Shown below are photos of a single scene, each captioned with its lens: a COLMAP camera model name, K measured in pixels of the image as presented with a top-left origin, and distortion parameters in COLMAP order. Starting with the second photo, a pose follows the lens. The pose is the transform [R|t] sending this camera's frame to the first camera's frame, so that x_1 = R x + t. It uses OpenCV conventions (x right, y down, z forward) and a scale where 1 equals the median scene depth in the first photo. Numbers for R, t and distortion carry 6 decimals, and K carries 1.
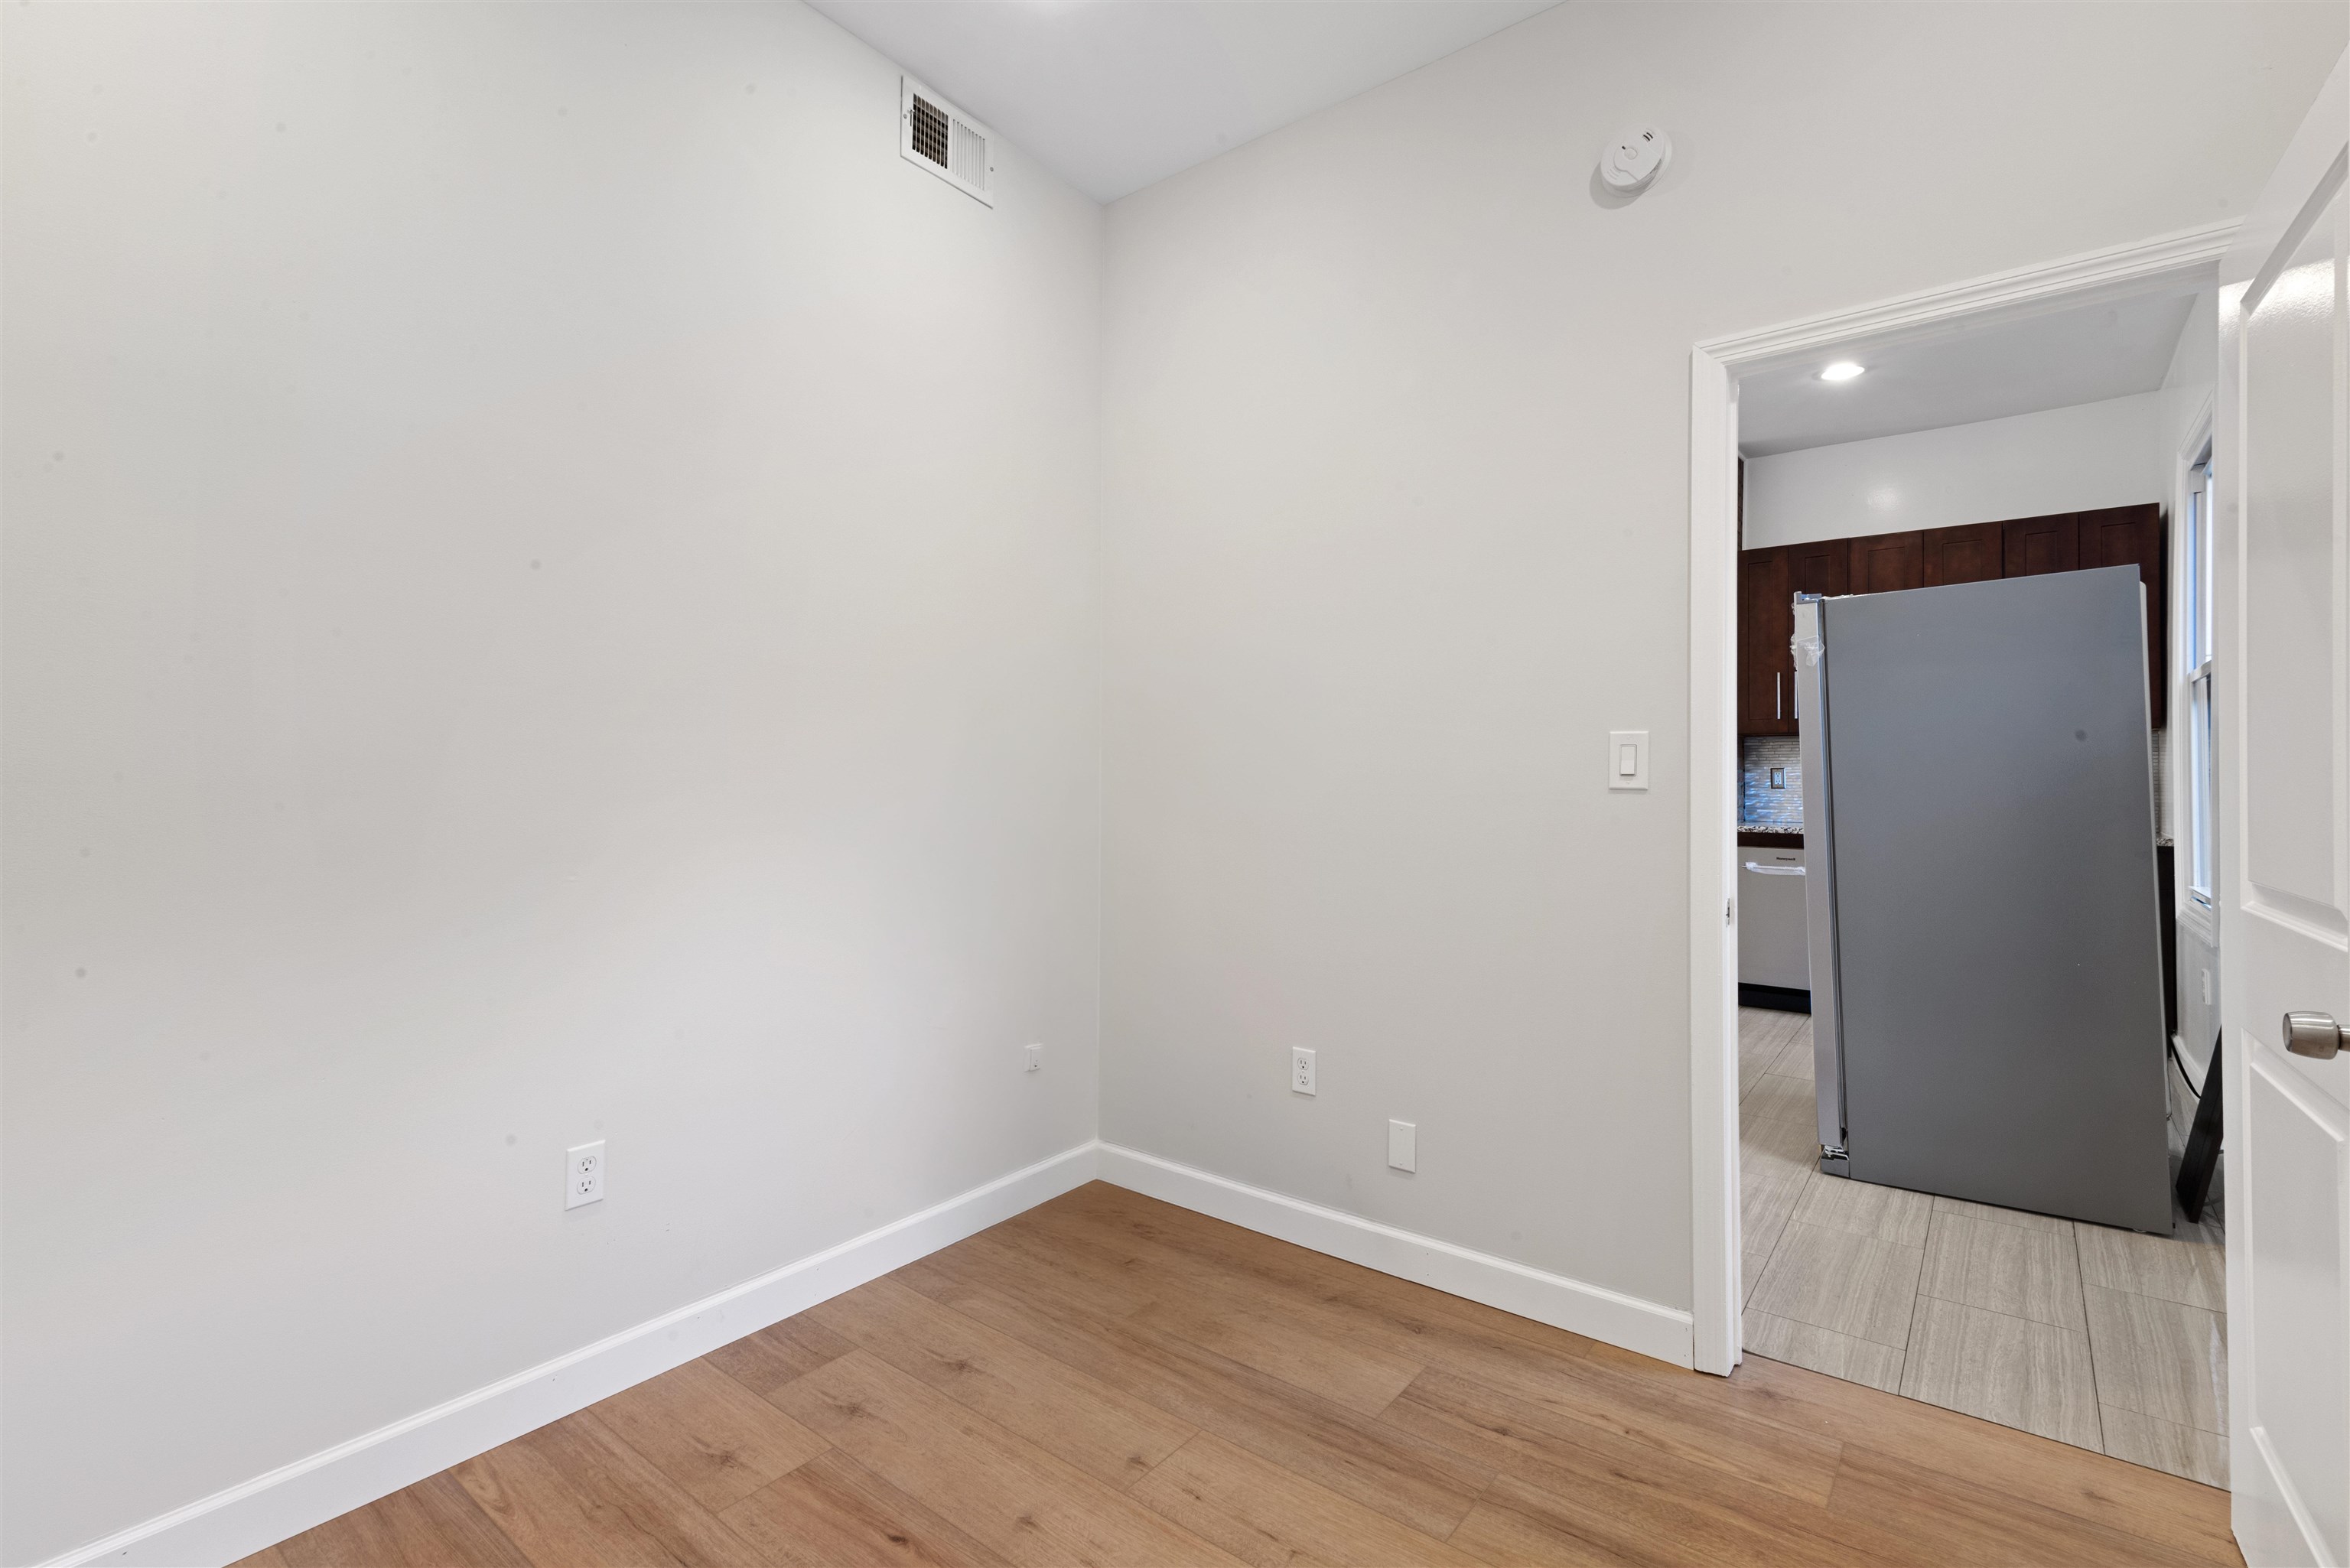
lens RADIAL K [[1076.1, 0, 1177.7], [0, 1076.1, 764.6], [0, 0, 1]] dist [0.018435, -0.003145]
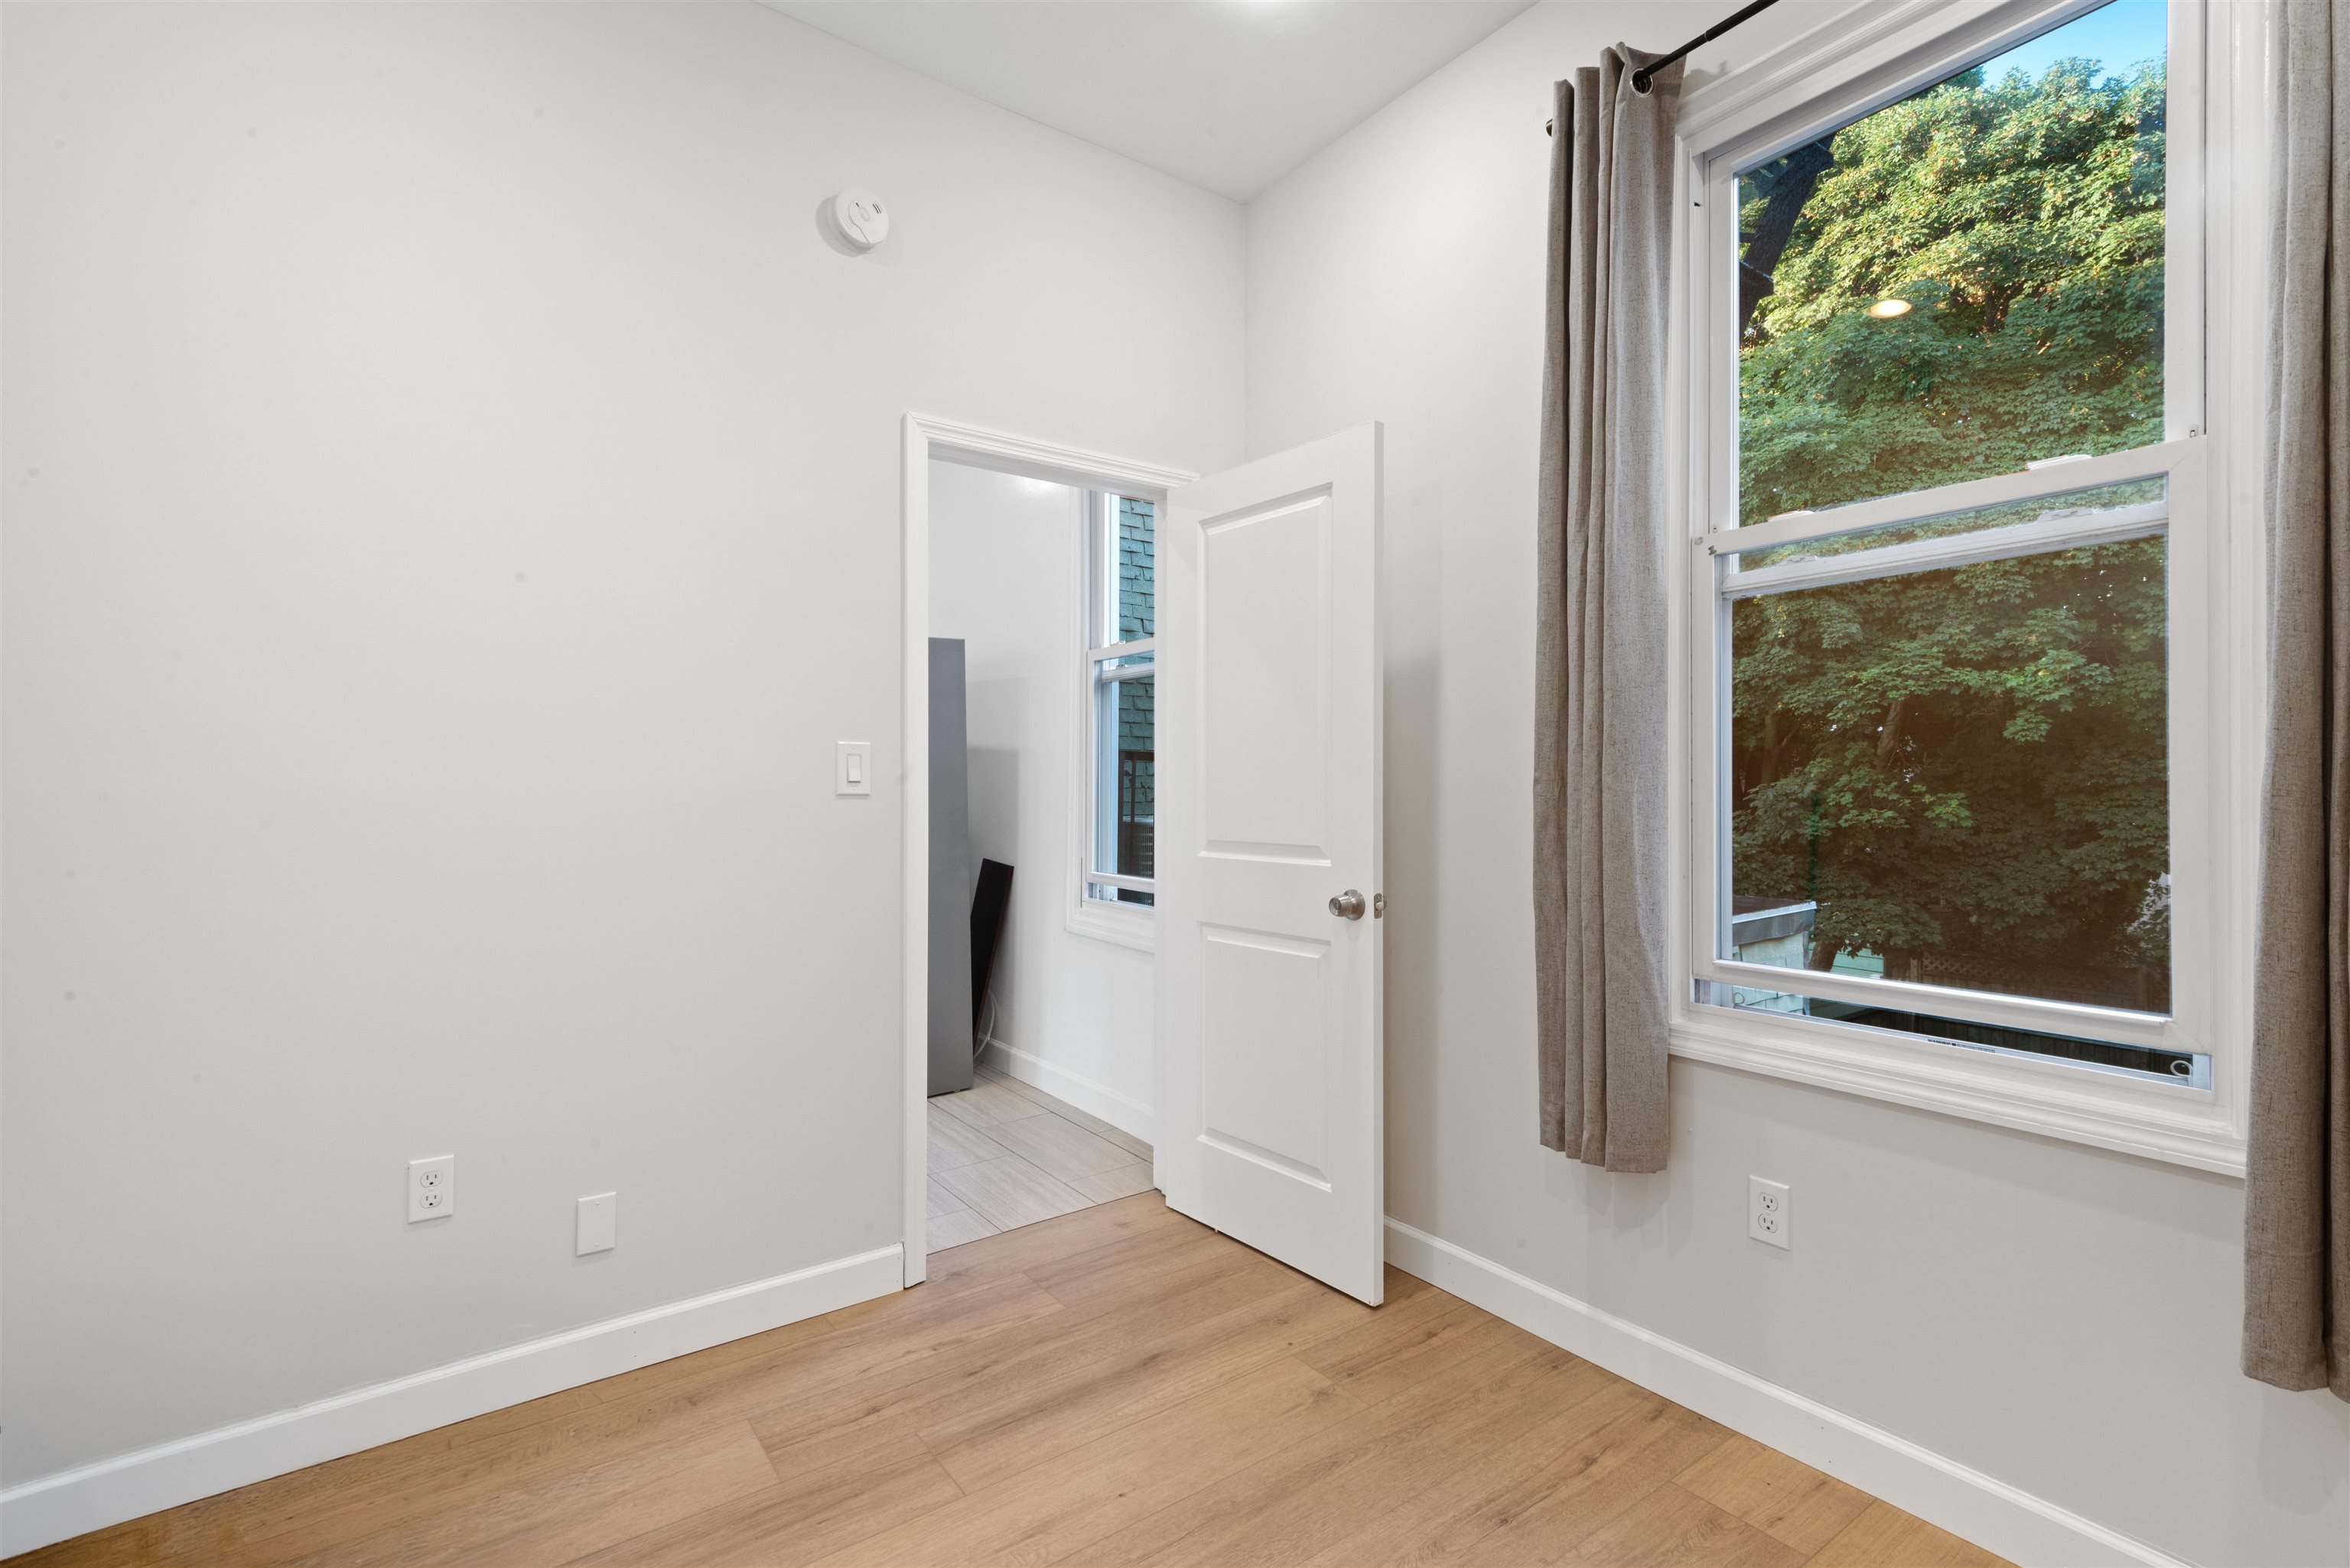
lens RADIAL K [[1076.1, 0, 1185.9], [0, 1076.1, 786.5], [0, 0, 1]] dist [0.018435, -0.003145]
pose [[0.281866, -0.005077, 0.959440, -0.603816], [-0.005493, 0.999961, 0.006906, 0.005701], [-0.959438, -0.007217, 0.281827, 0.416134]]
